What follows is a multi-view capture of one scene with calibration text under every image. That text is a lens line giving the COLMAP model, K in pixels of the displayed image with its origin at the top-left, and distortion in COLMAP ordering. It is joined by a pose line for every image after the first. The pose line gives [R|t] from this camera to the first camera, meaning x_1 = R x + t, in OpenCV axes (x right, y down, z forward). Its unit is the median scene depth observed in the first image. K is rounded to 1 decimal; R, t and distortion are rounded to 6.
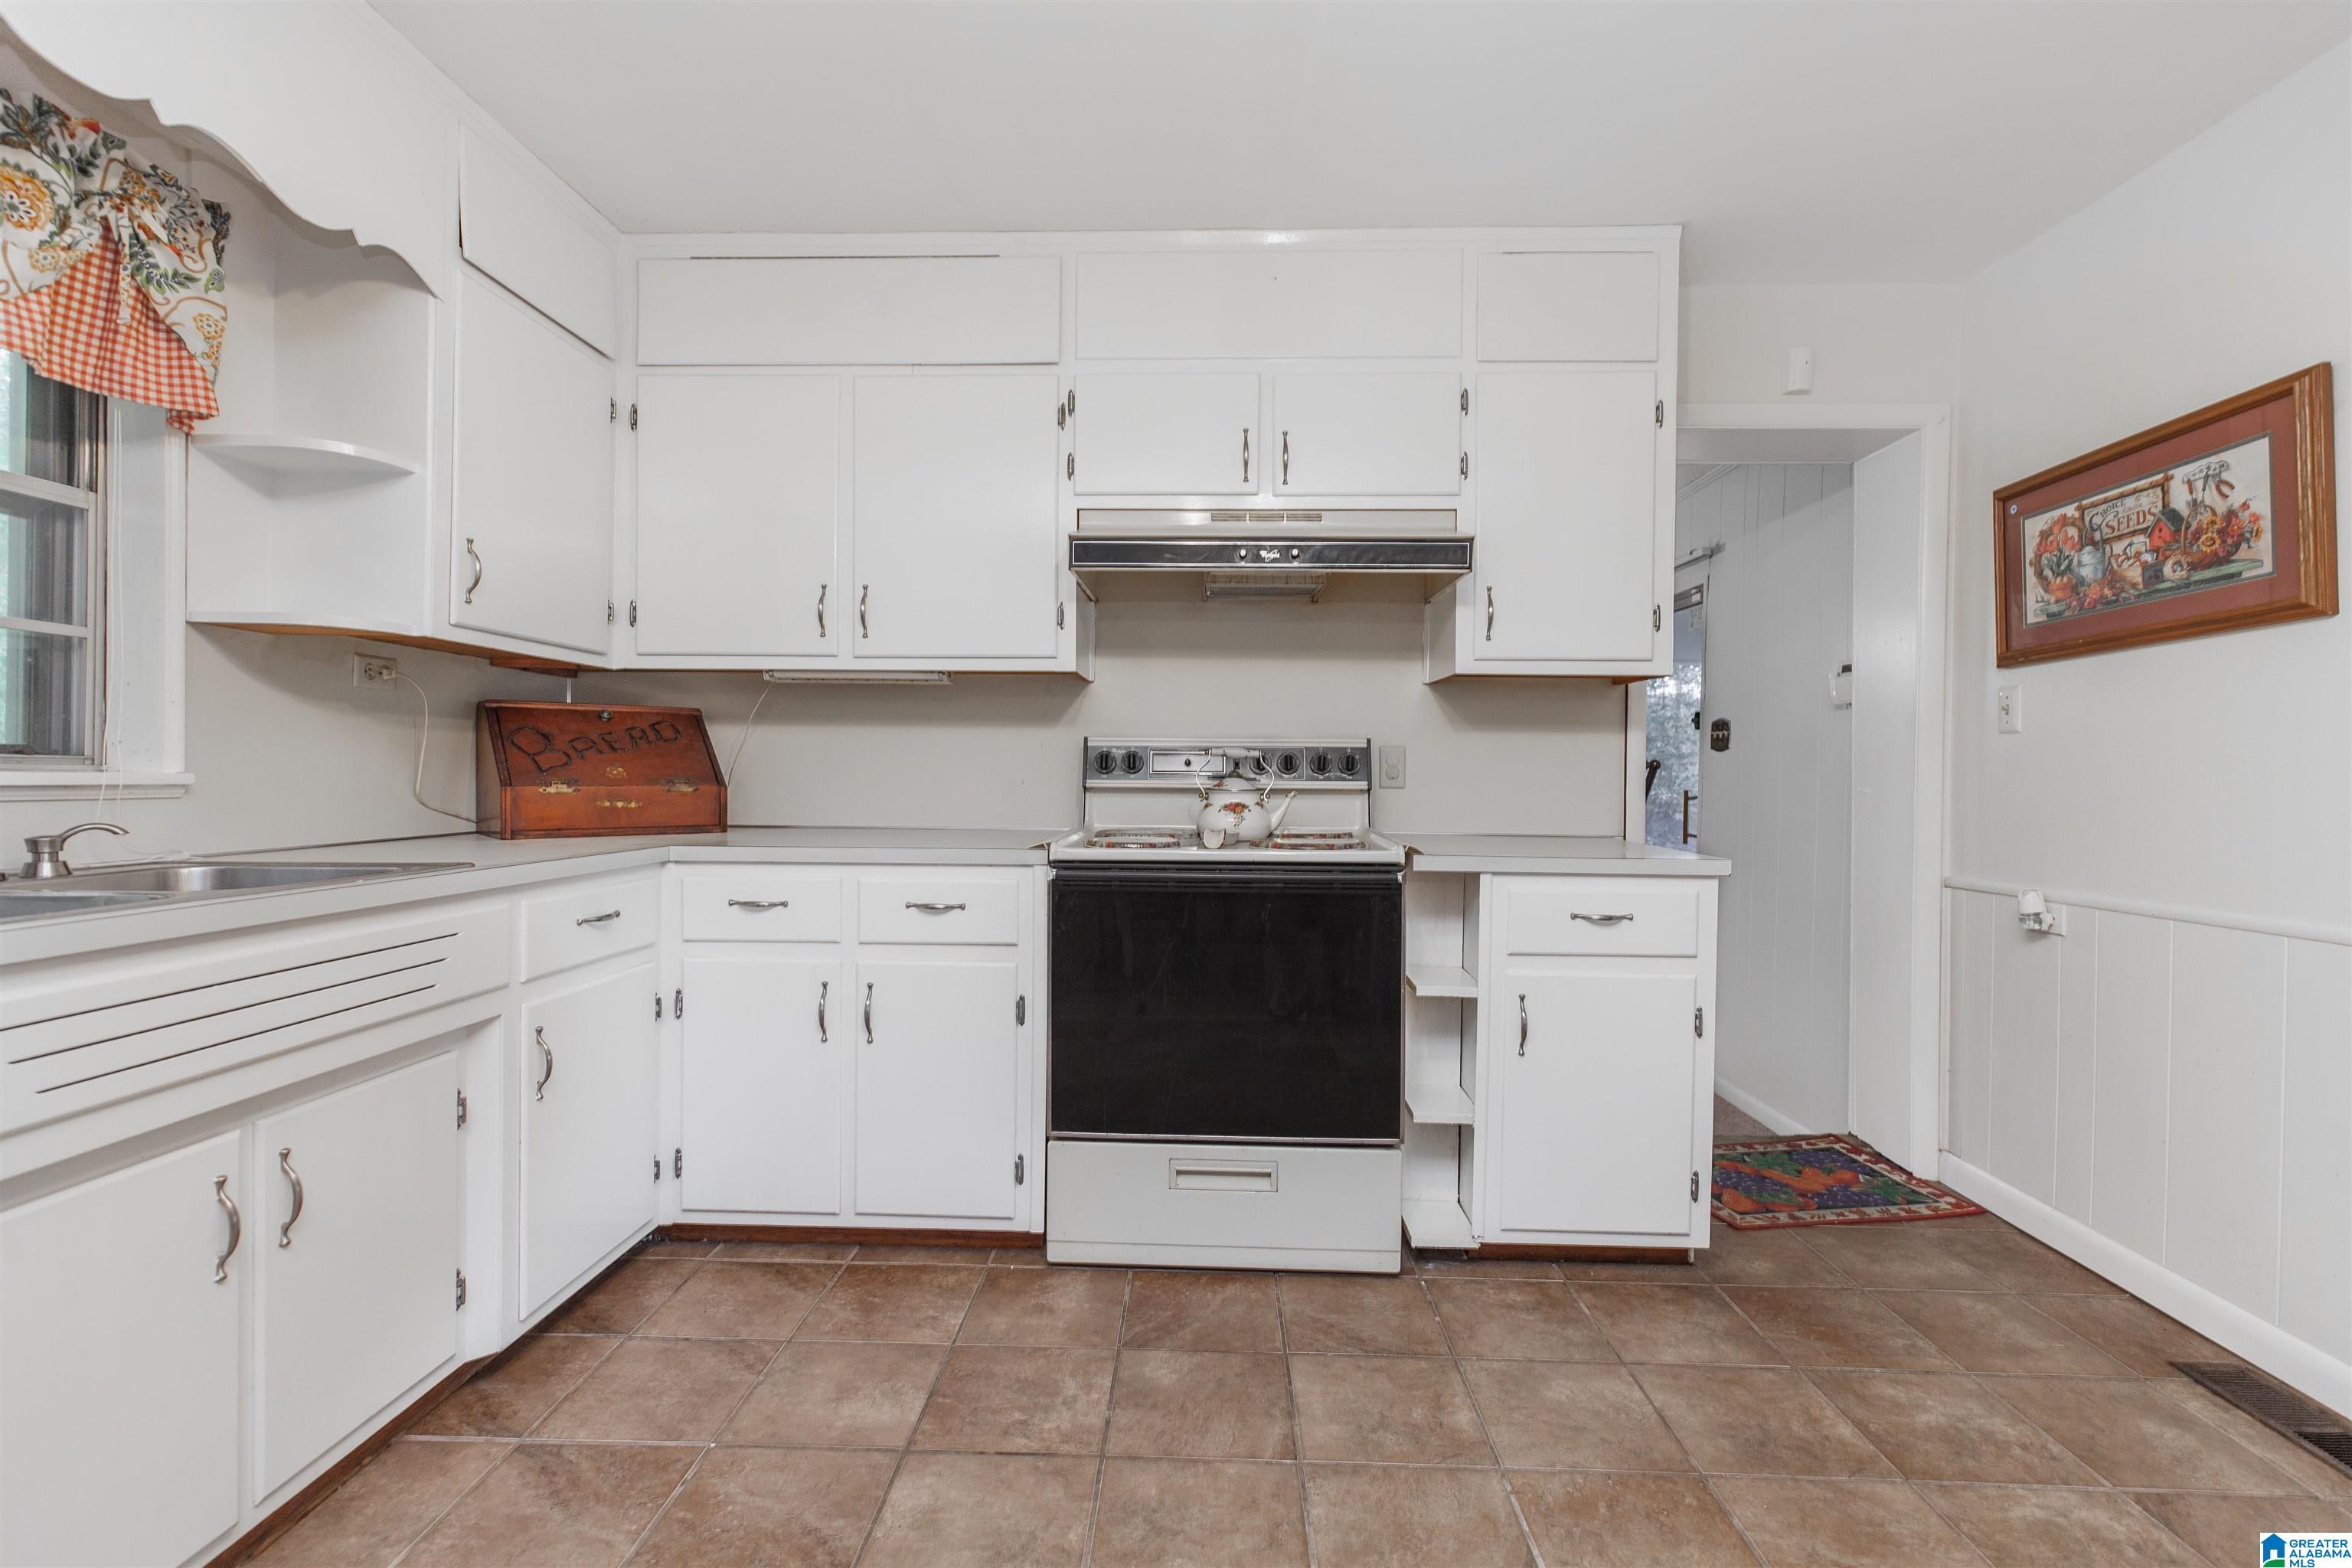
lens RADIAL K [[1062.3, 0, 1168.2], [0, 1062.3, 786.3], [0, 0, 1]] dist [0.005630, -0.000193]
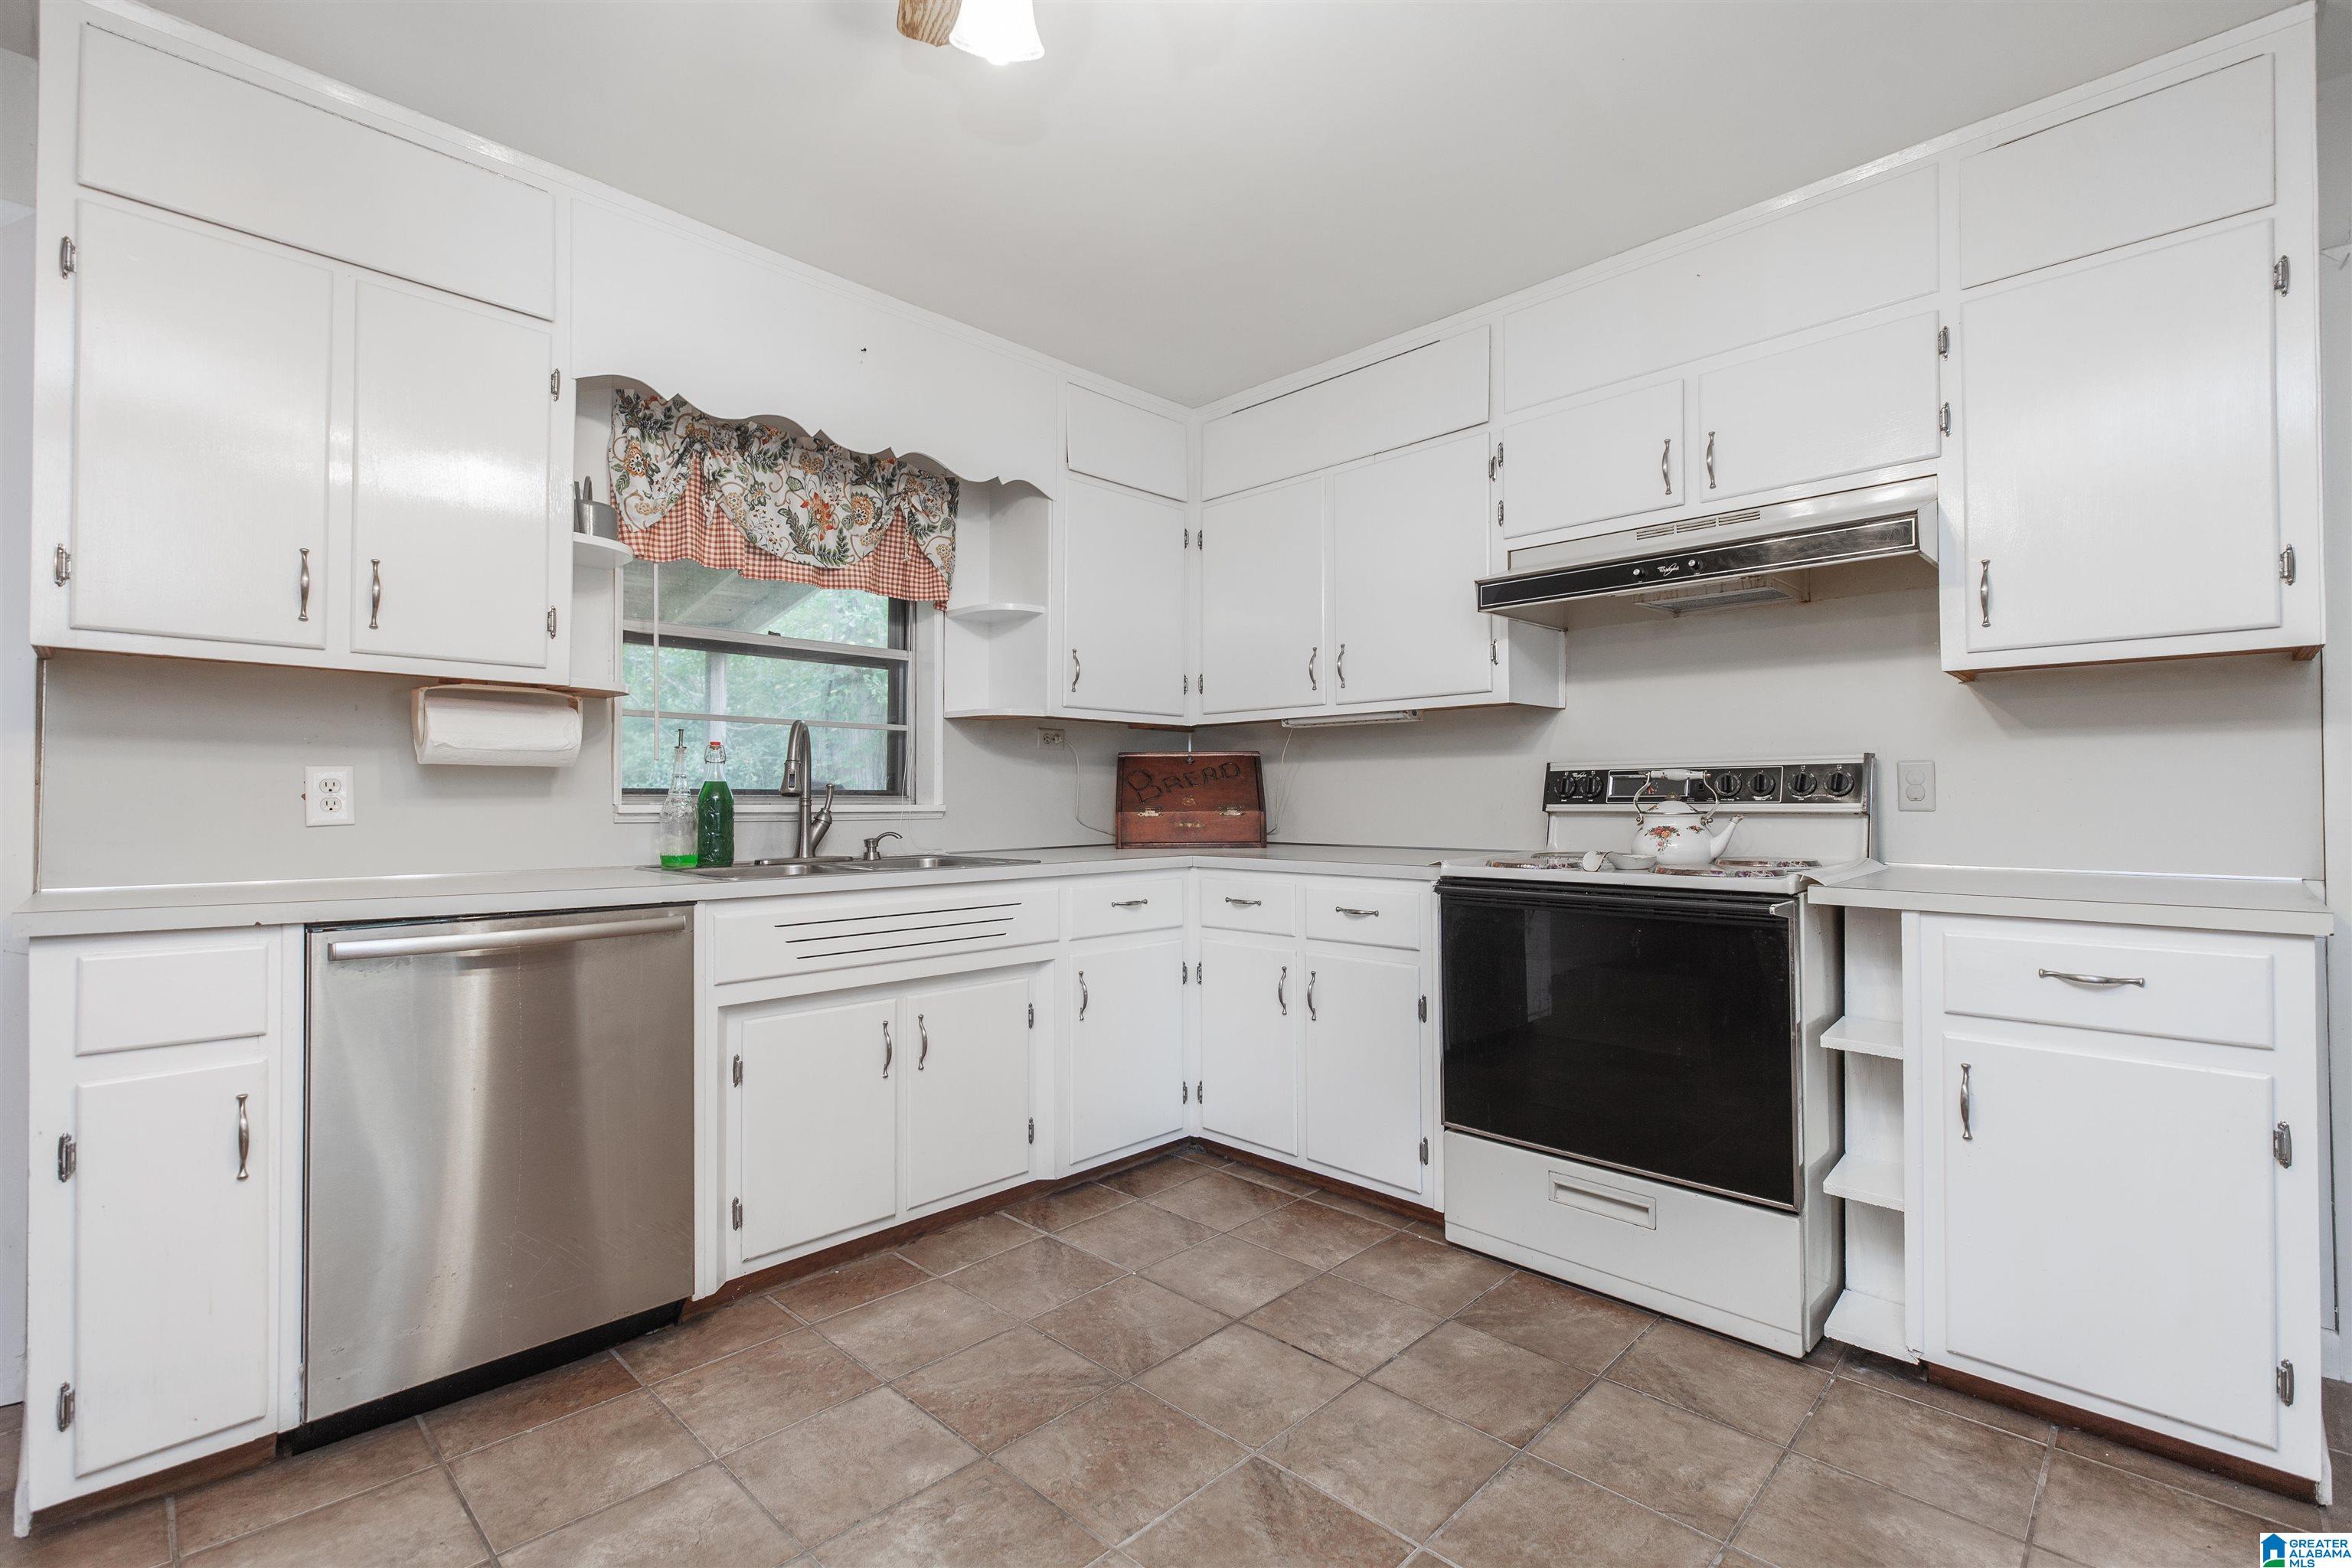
lens RADIAL K [[1062.3, 0, 1168.2], [0, 1062.3, 786.3], [0, 0, 1]] dist [0.005630, -0.000193]
pose [[0.729181, -0.020379, -0.684017, 0.450833], [0.002748, 0.999636, -0.026853, 0.004324], [0.684315, 0.017701, 0.728971, -0.013068]]
